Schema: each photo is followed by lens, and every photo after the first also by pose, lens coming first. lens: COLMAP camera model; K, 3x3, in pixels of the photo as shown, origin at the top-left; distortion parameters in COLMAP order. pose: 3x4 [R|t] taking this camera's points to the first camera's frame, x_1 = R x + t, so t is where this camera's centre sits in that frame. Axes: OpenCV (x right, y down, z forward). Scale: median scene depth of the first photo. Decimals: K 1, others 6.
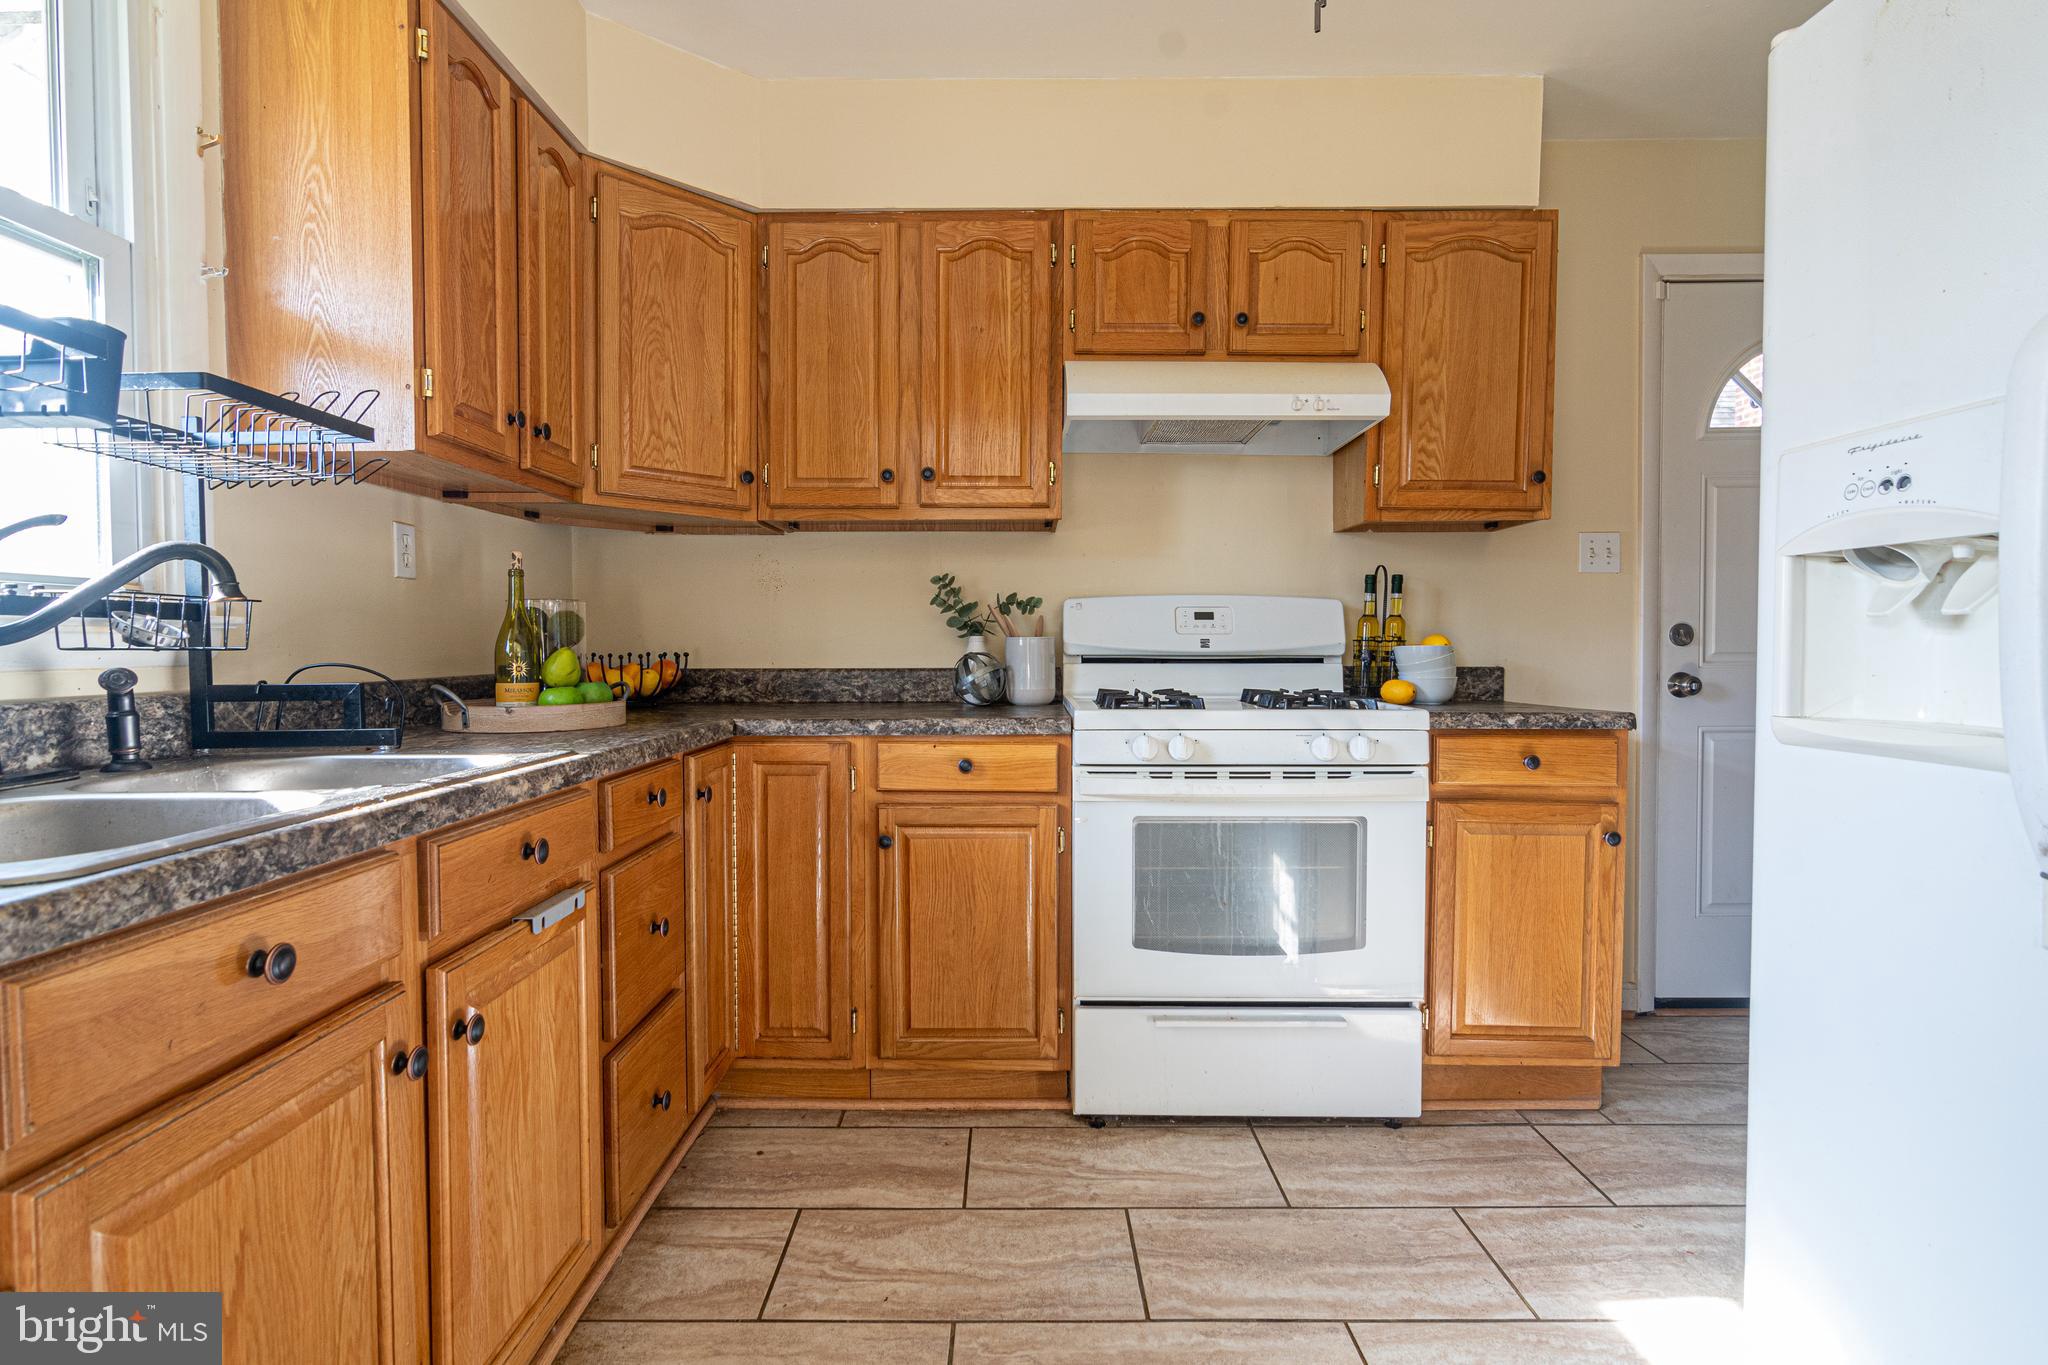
lens RADIAL K [[986.0, 0, 1008.3], [0, 986.0, 672.2], [0, 0, 1]] dist [-0.003971, 0.000478]
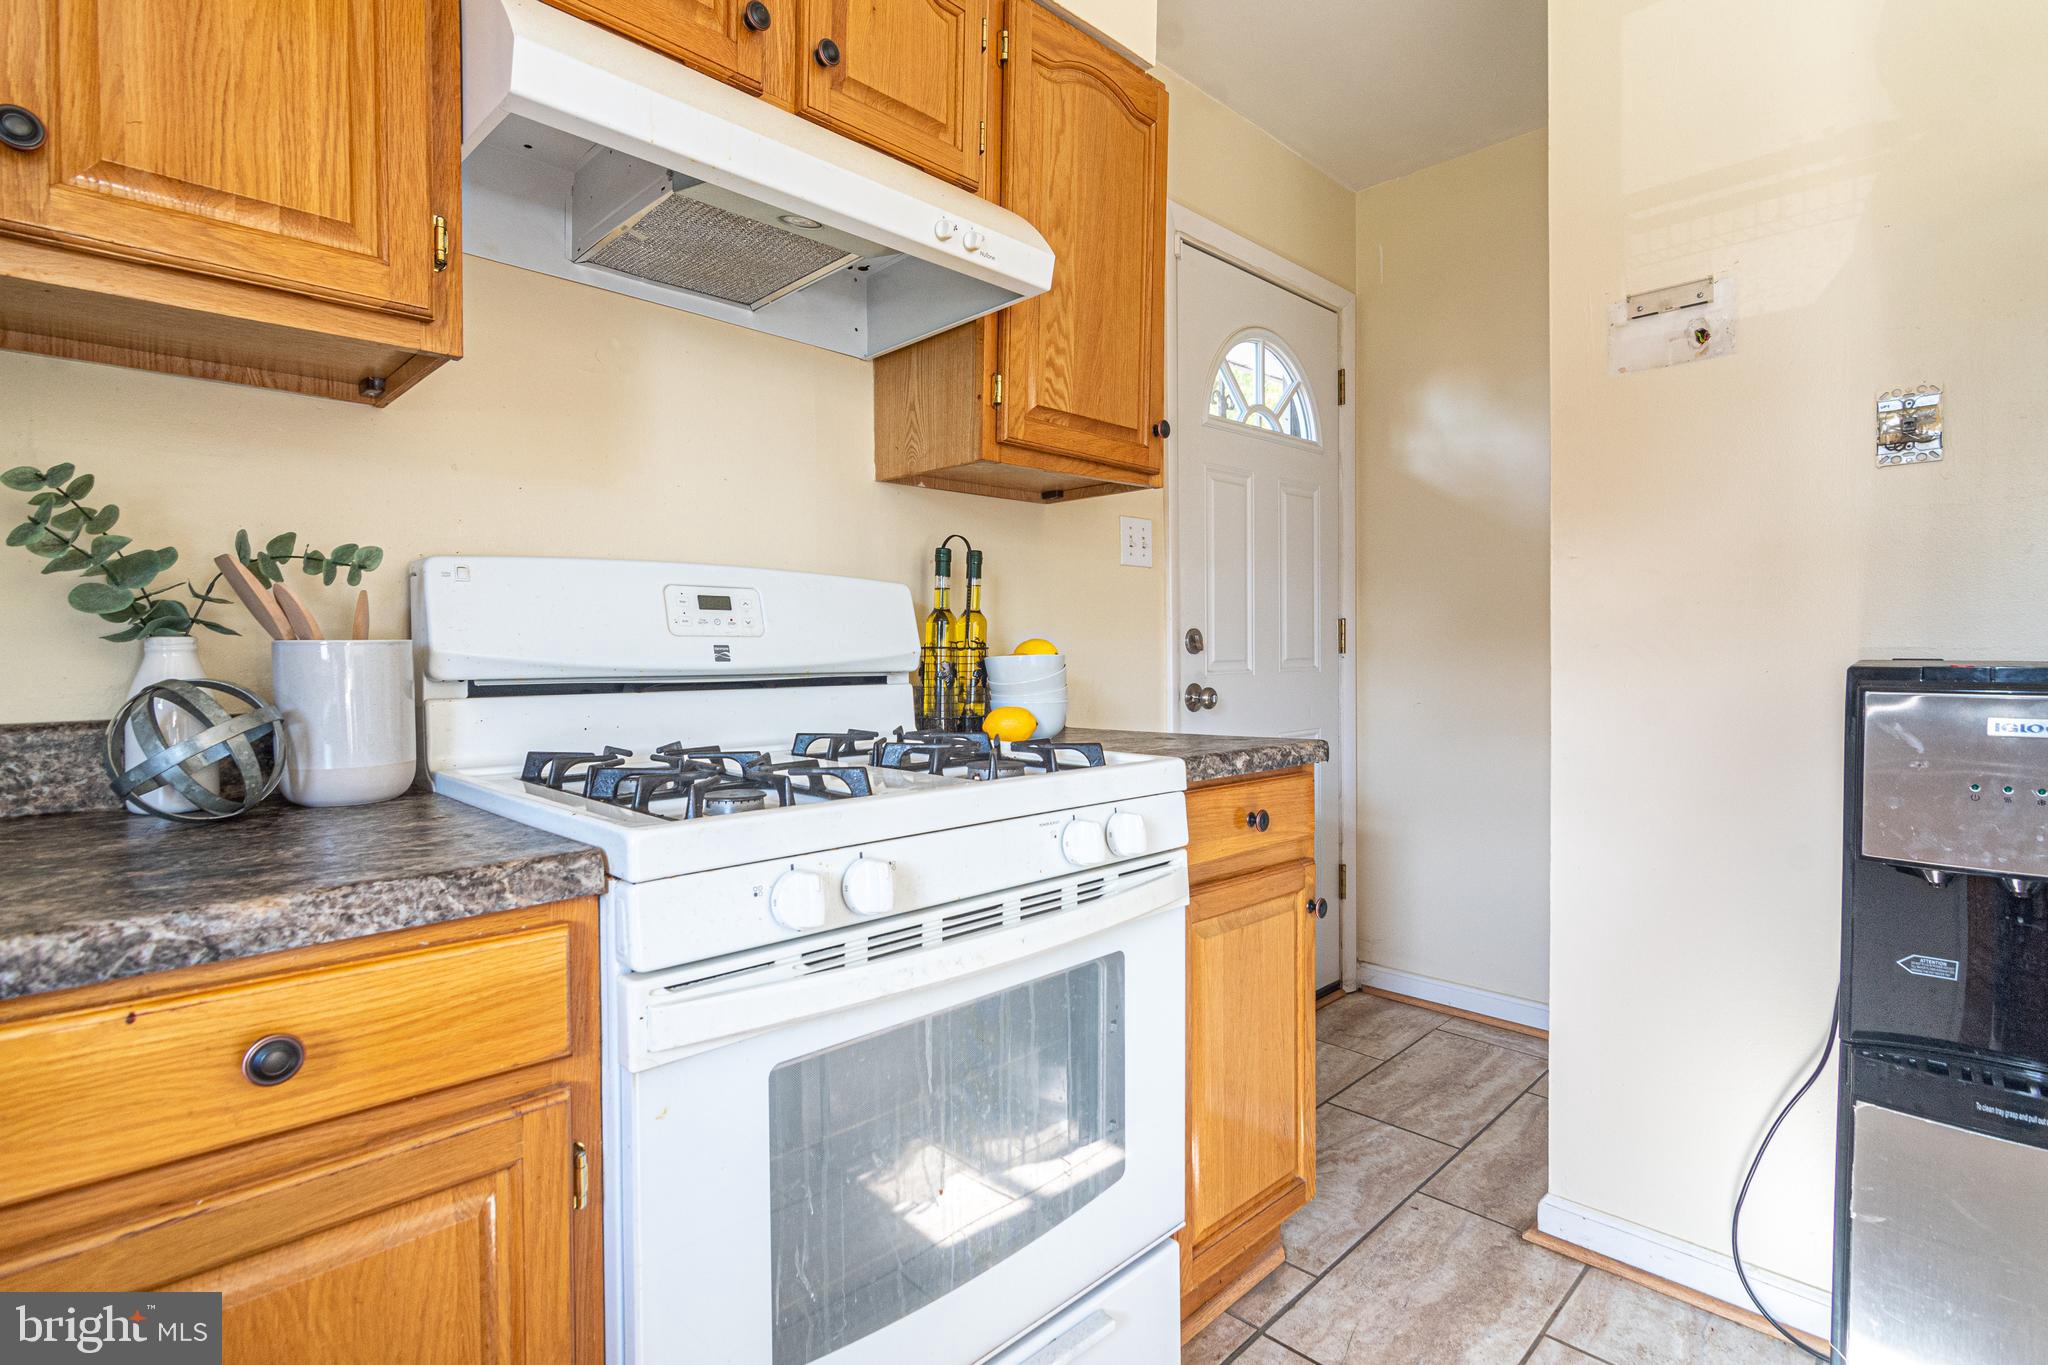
lens RADIAL K [[1008.0, 0, 1014.2], [0, 1008.0, 670.1], [0, 0, 1]] dist [-0.004634, -0.000208]
pose [[0.703640, -0.016160, 0.710373, -0.098525], [0.026047, 0.999656, -0.003059, -0.017396], [-0.710079, 0.020656, 0.703819, 0.607462]]
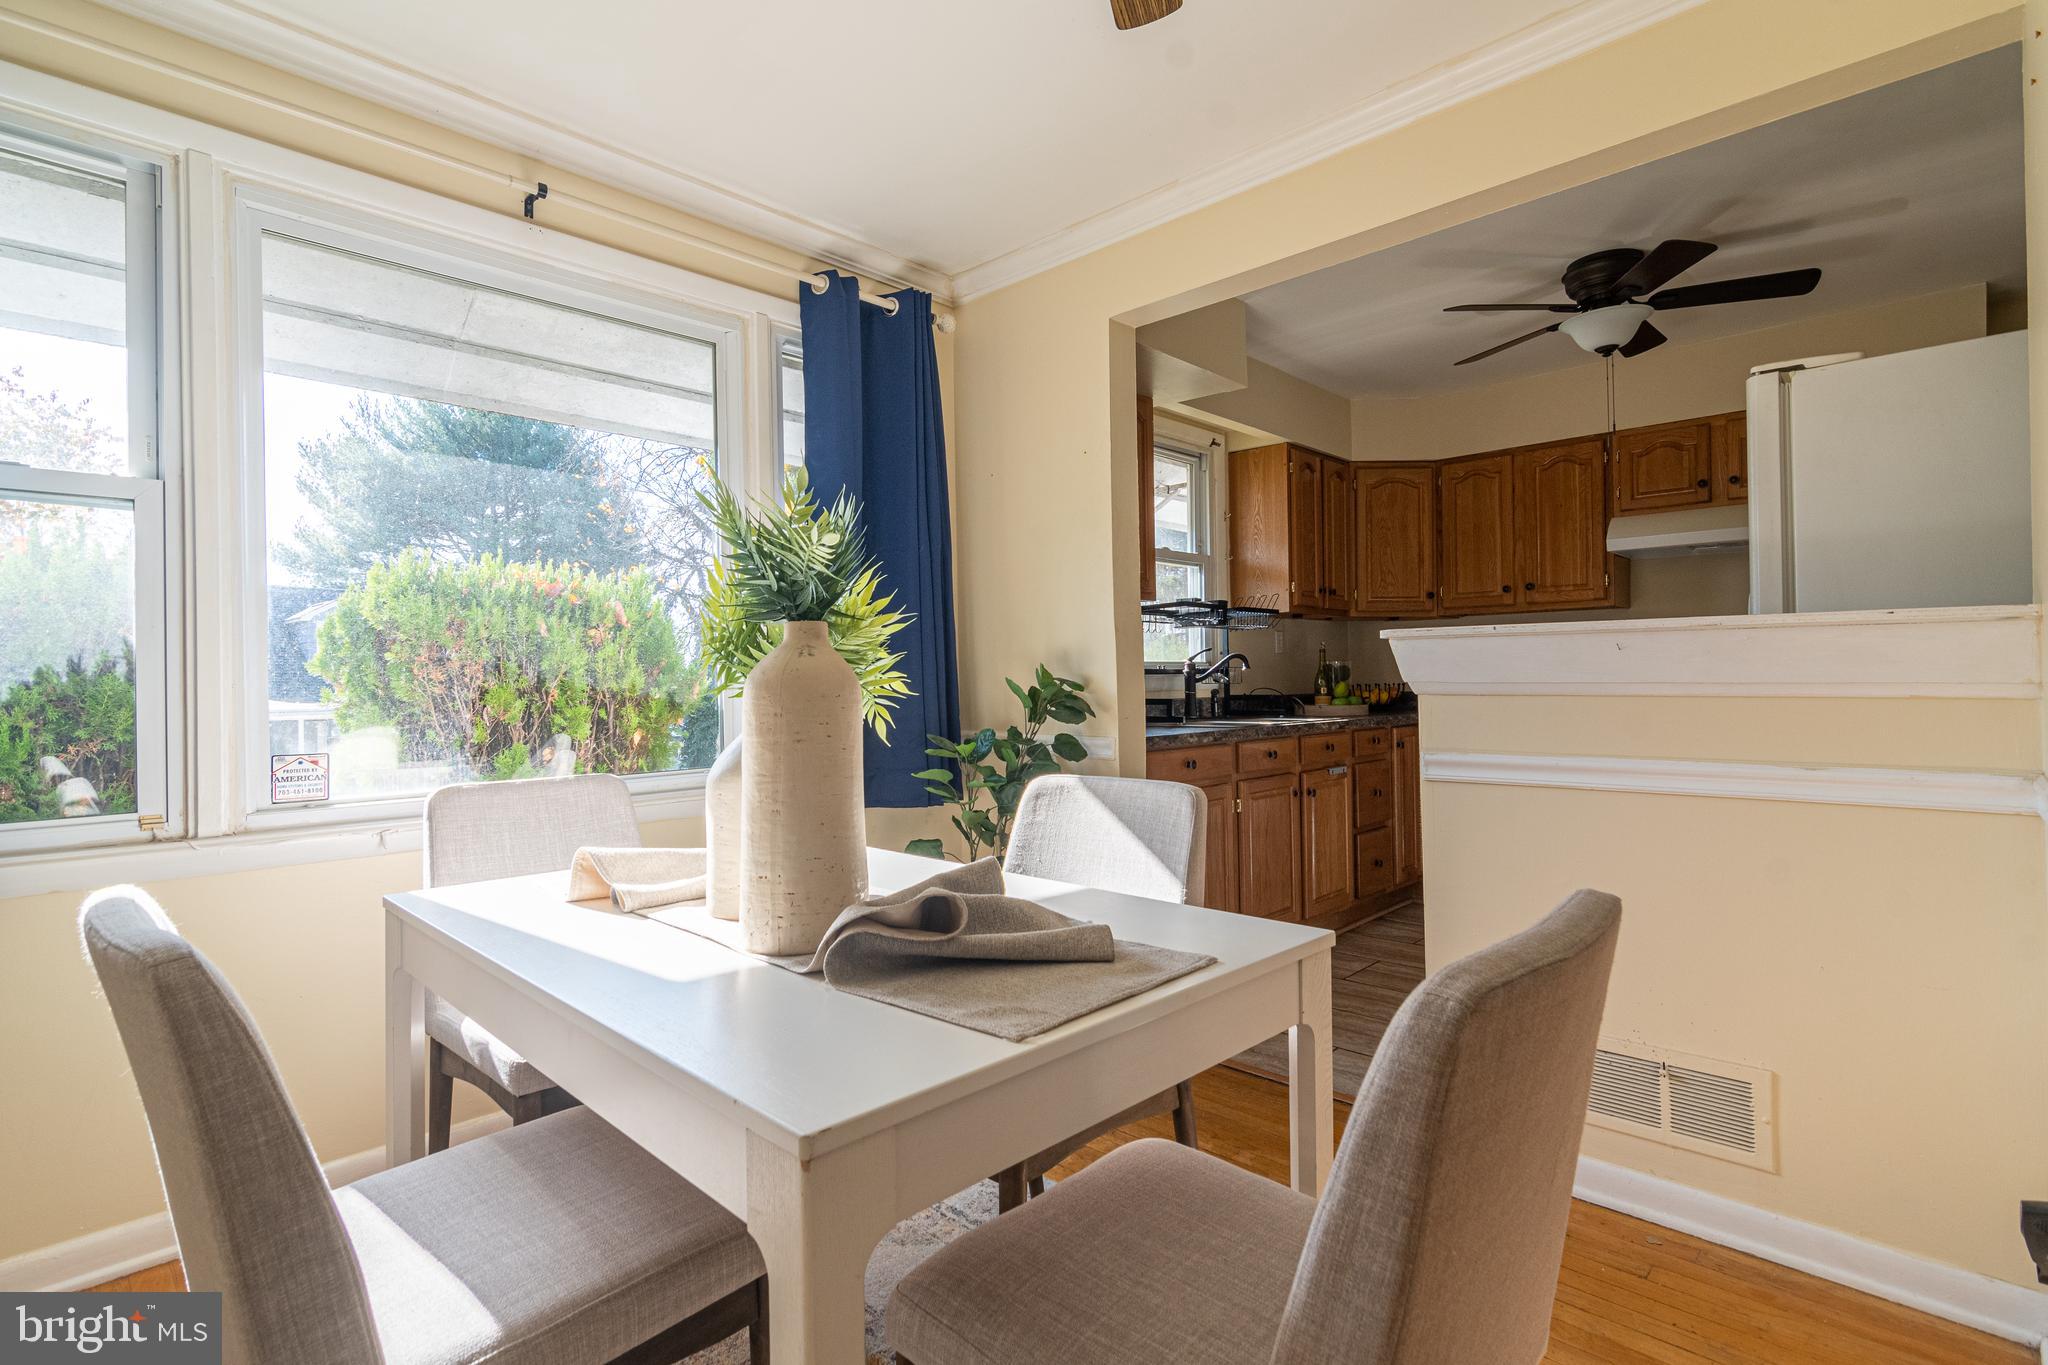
lens RADIAL K [[978.5, 0, 1012.8], [0, 978.5, 672.7], [0, 0, 1]] dist [-0.003854, 0.000313]
pose [[0.722832, -0.013926, -0.690883, 0.544260], [-0.007196, 0.999591, -0.027677, 0.022161], [0.690986, 0.024977, 0.722436, -1.125710]]
